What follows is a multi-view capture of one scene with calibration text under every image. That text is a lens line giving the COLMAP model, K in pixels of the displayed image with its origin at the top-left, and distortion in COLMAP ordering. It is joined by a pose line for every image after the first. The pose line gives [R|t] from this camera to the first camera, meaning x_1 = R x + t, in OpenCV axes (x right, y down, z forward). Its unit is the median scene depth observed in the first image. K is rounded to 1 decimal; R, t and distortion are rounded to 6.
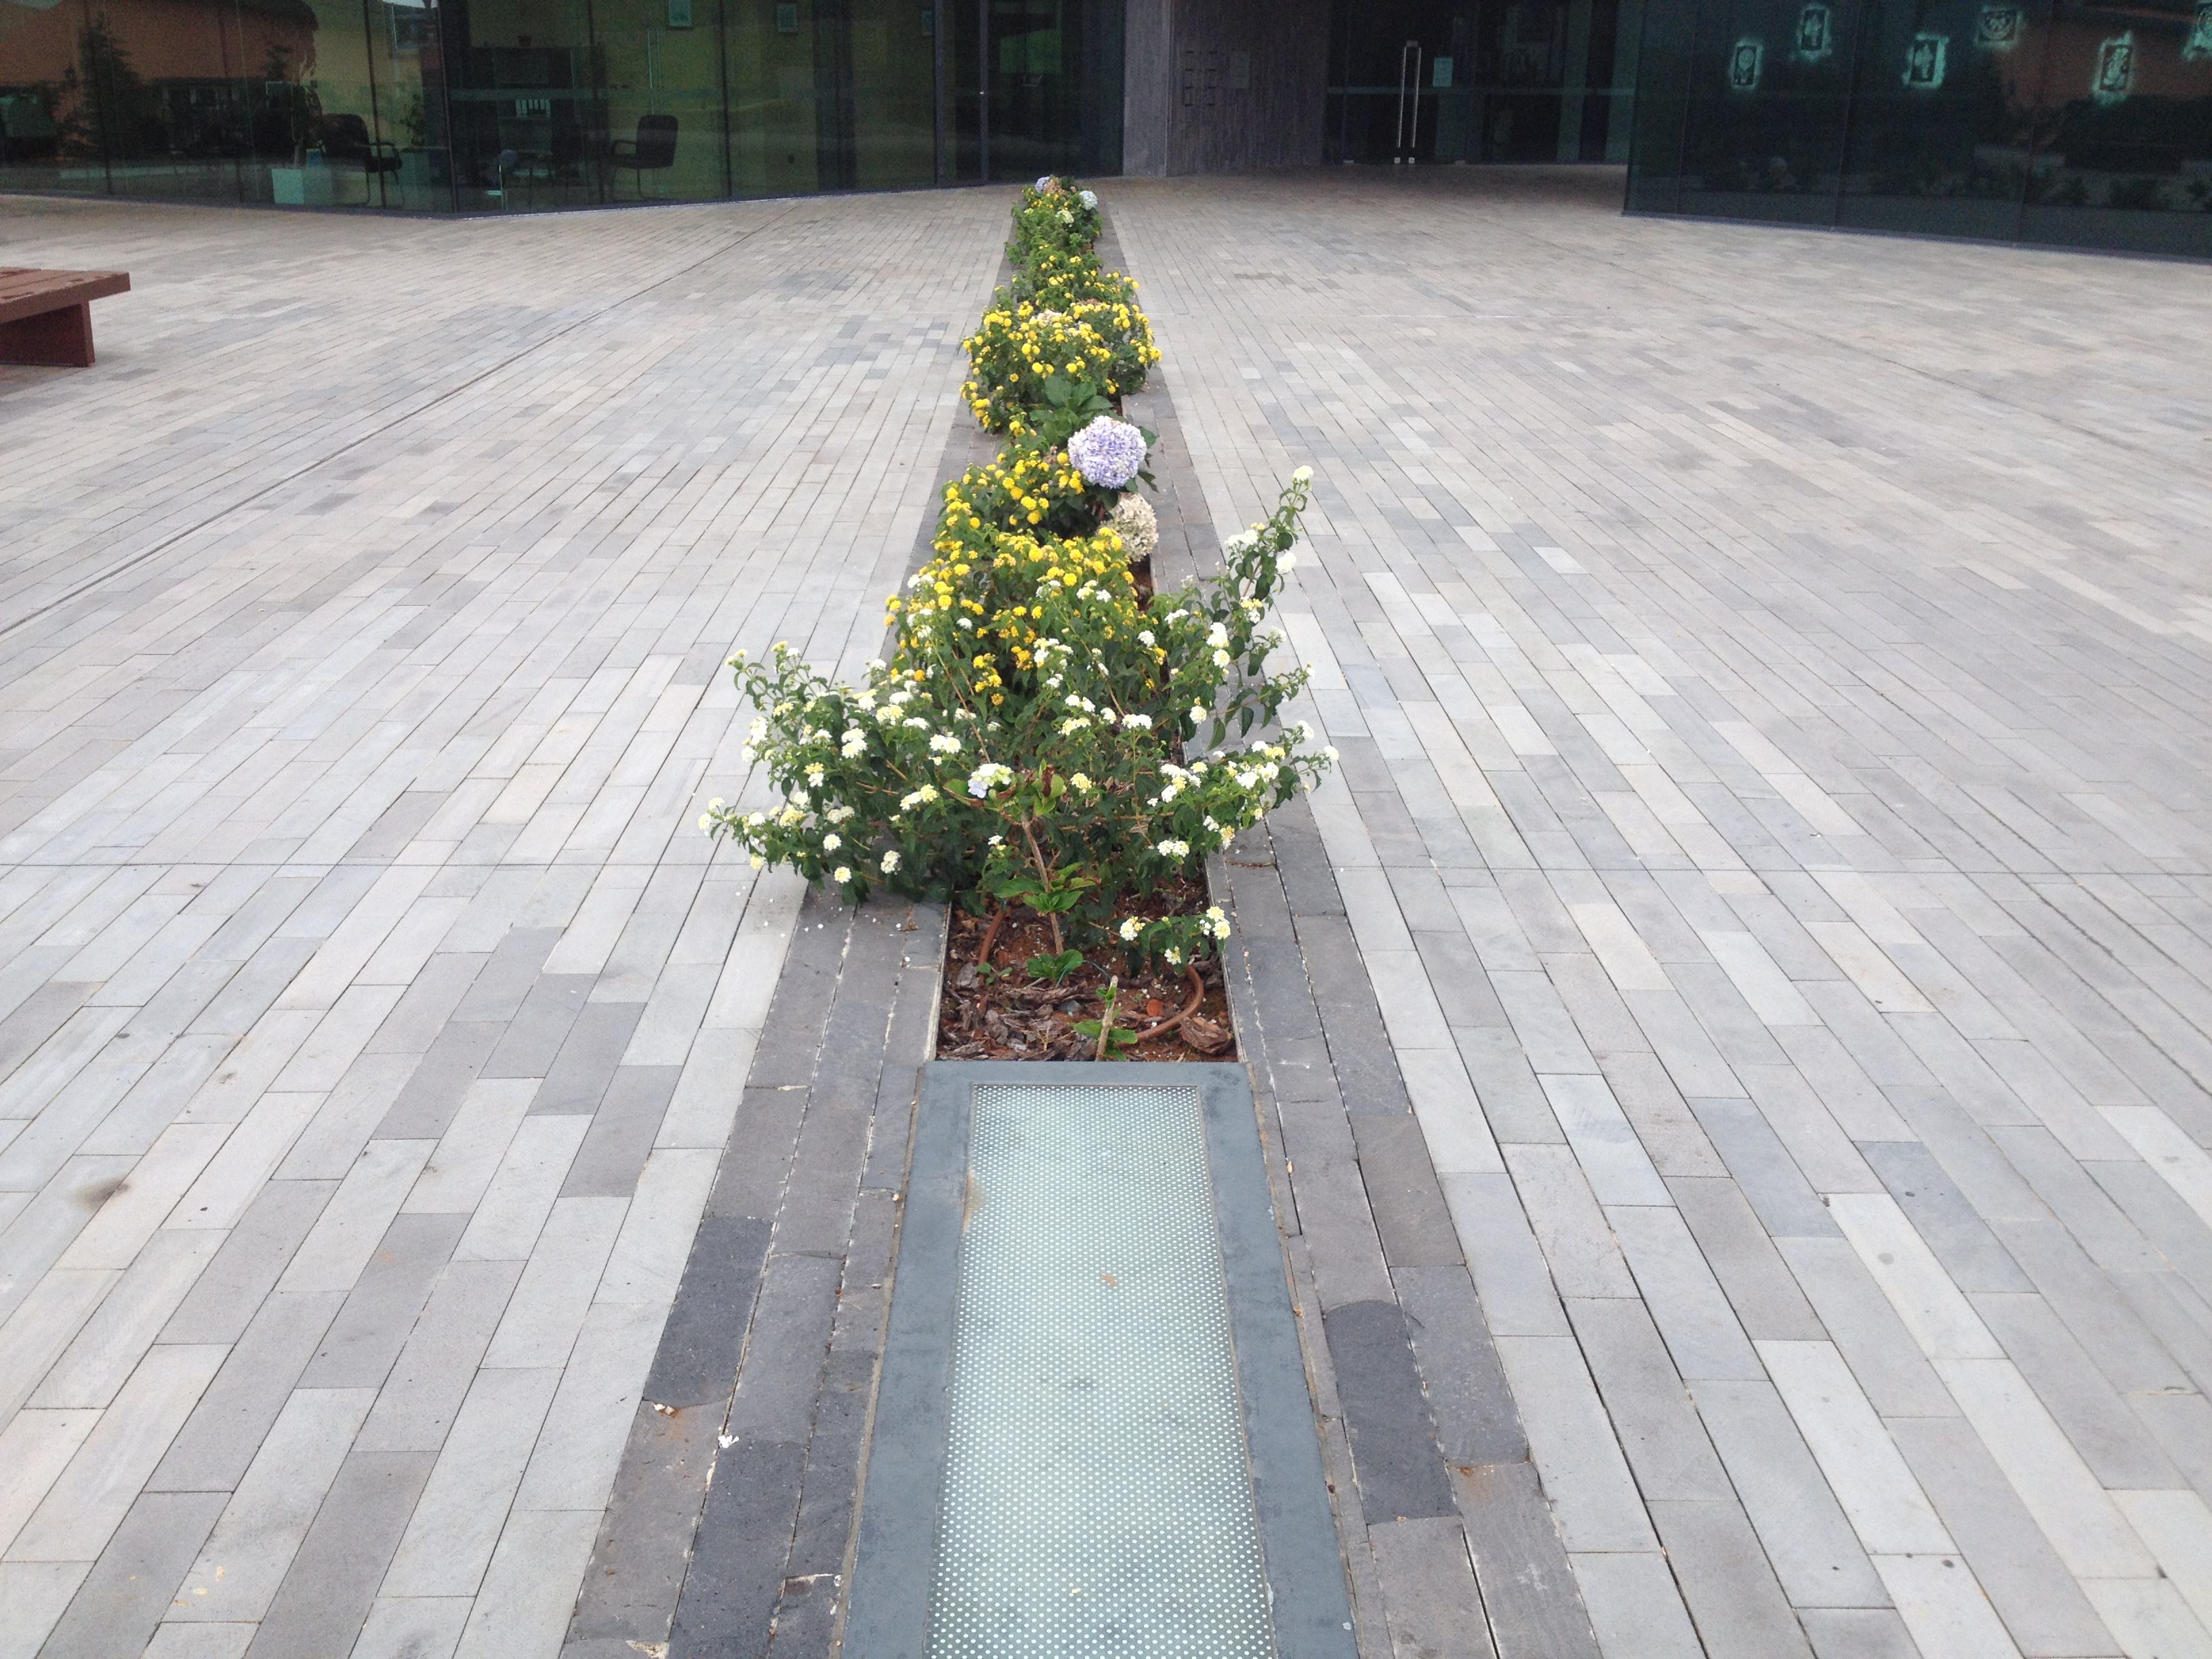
lens RADIAL K [[1970.3, 0, 1057.8], [0, 1970.3, 833.6], [0, 0, 1]] dist [0.150065, -0.297544]
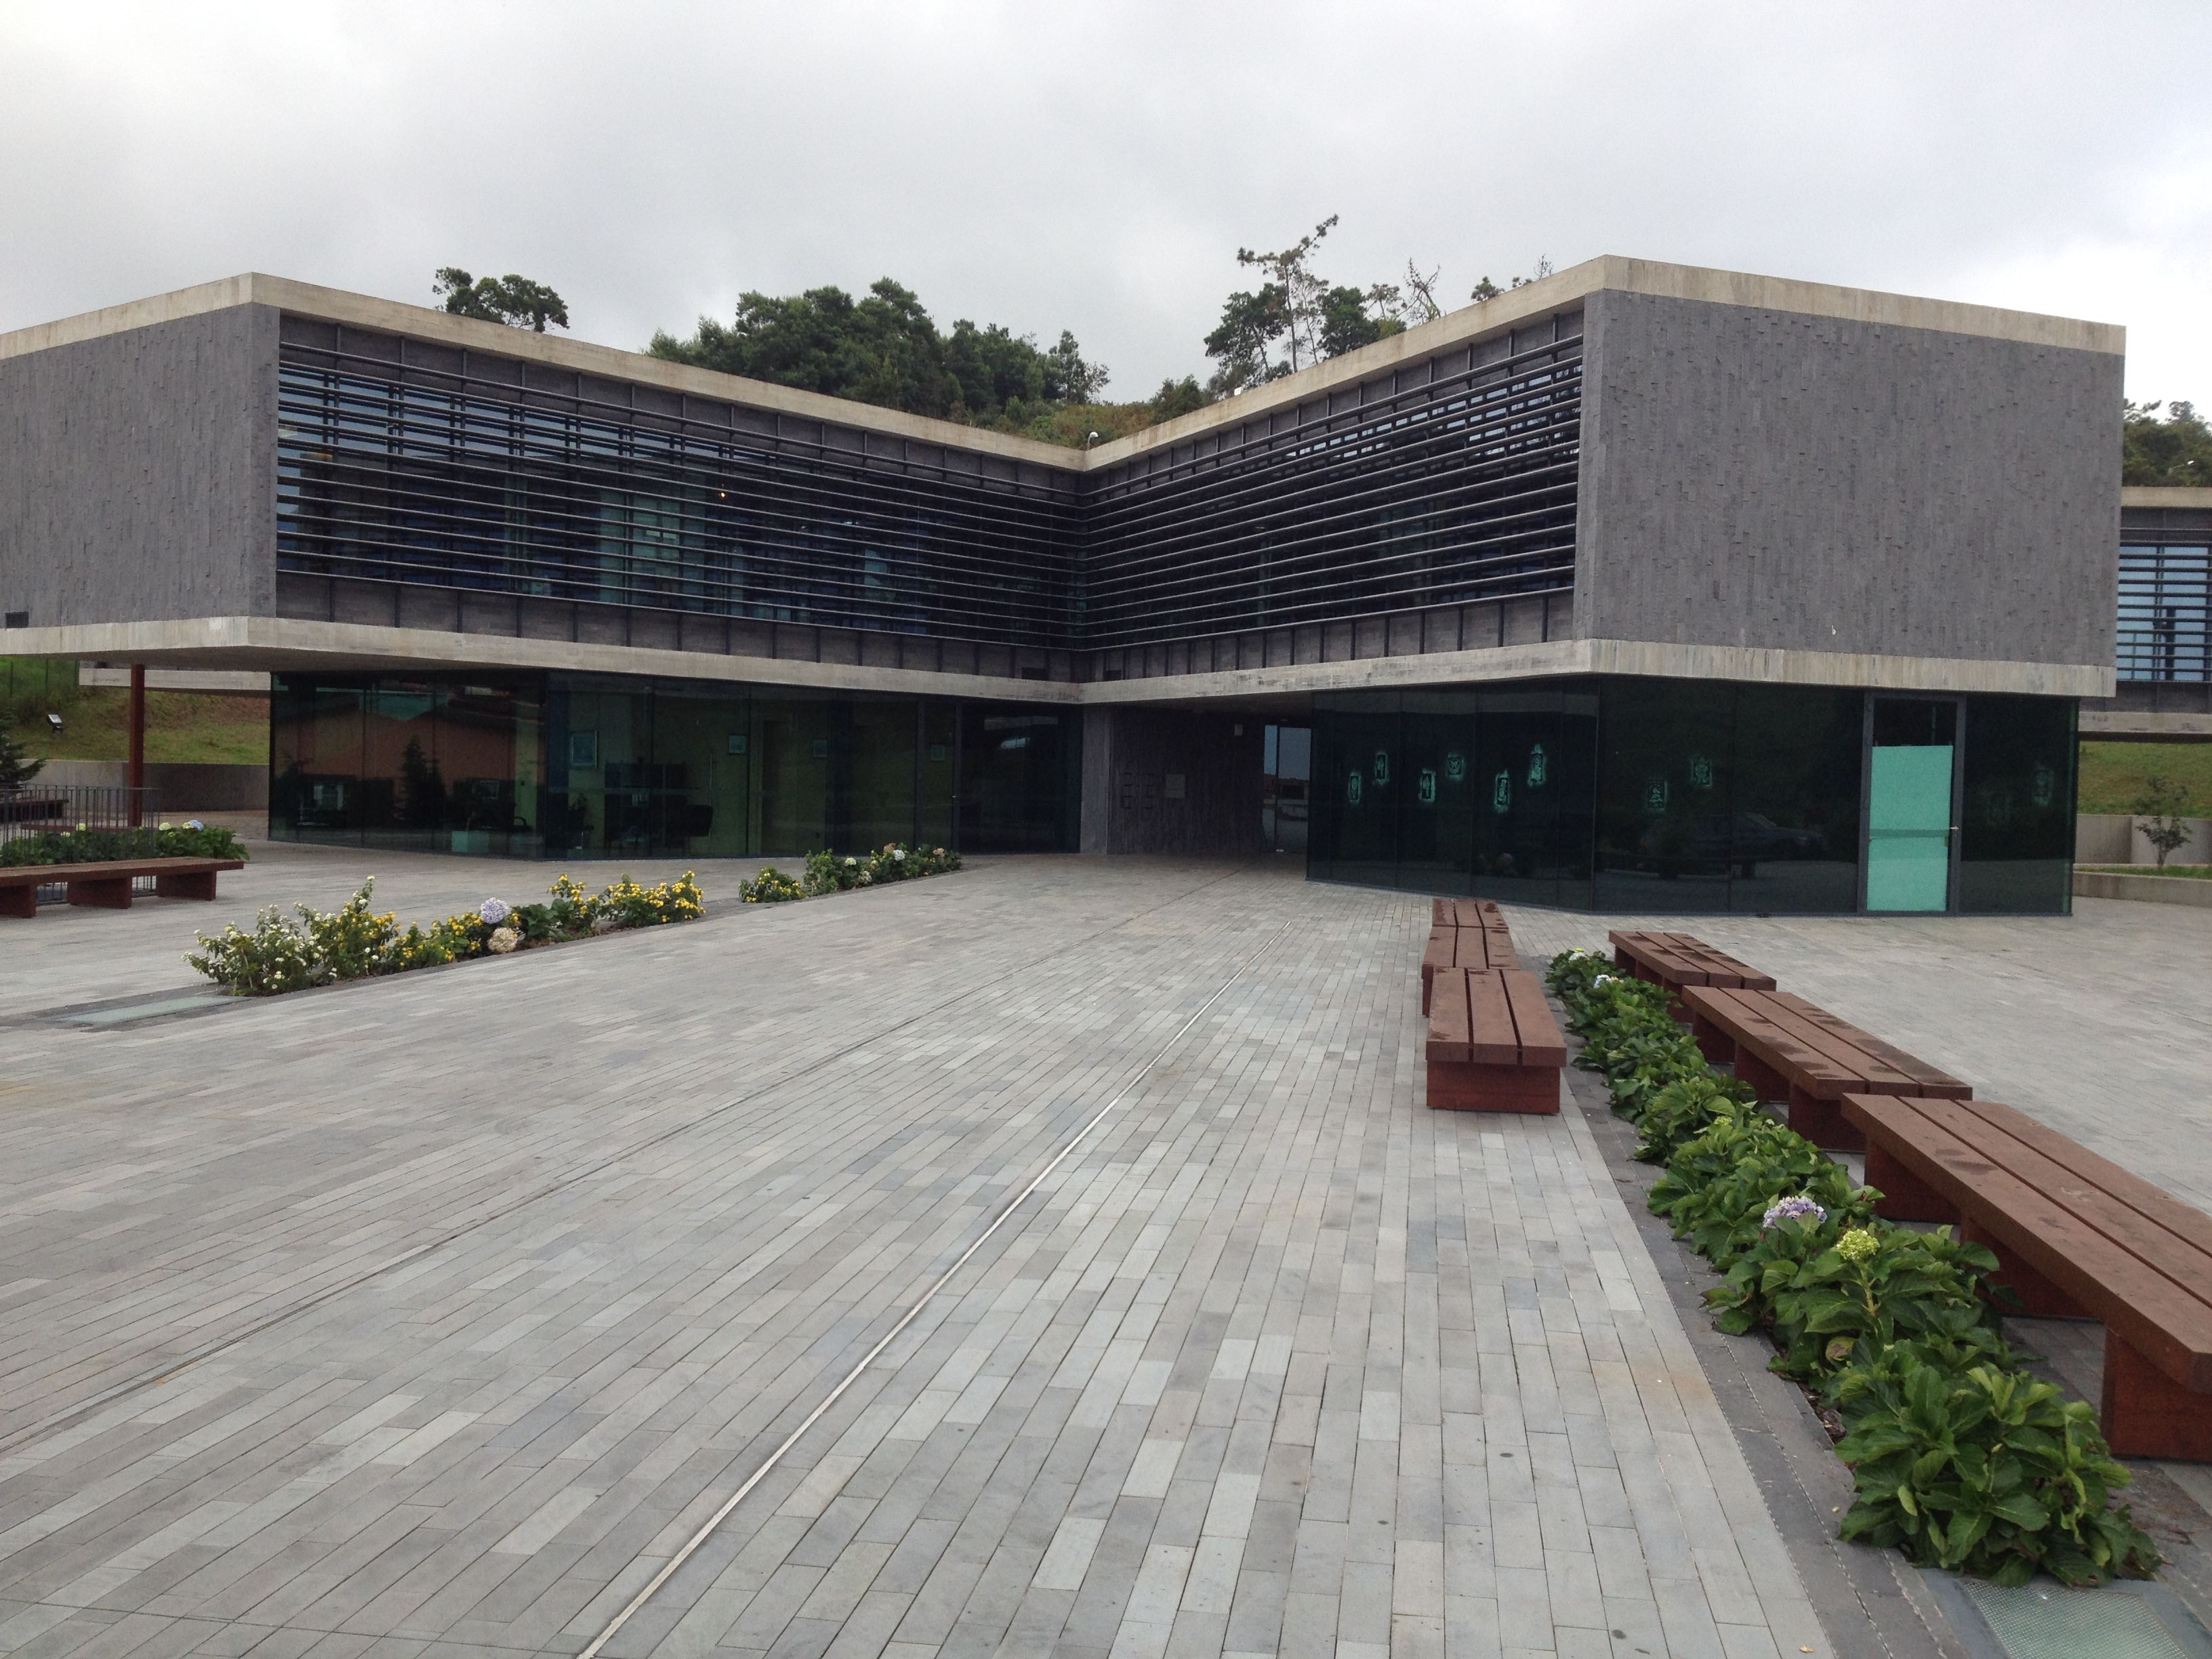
lens RADIAL K [[1970.3, 0, 1057.8], [0, 1970.3, 833.6], [0, 0, 1]] dist [0.150065, -0.297544]
pose [[0.982903, 0.020431, -0.182989, 0.529580], [-0.080207, 0.942088, -0.325635, 0.215844], [0.165739, 0.334744, 0.927619, -0.575466]]
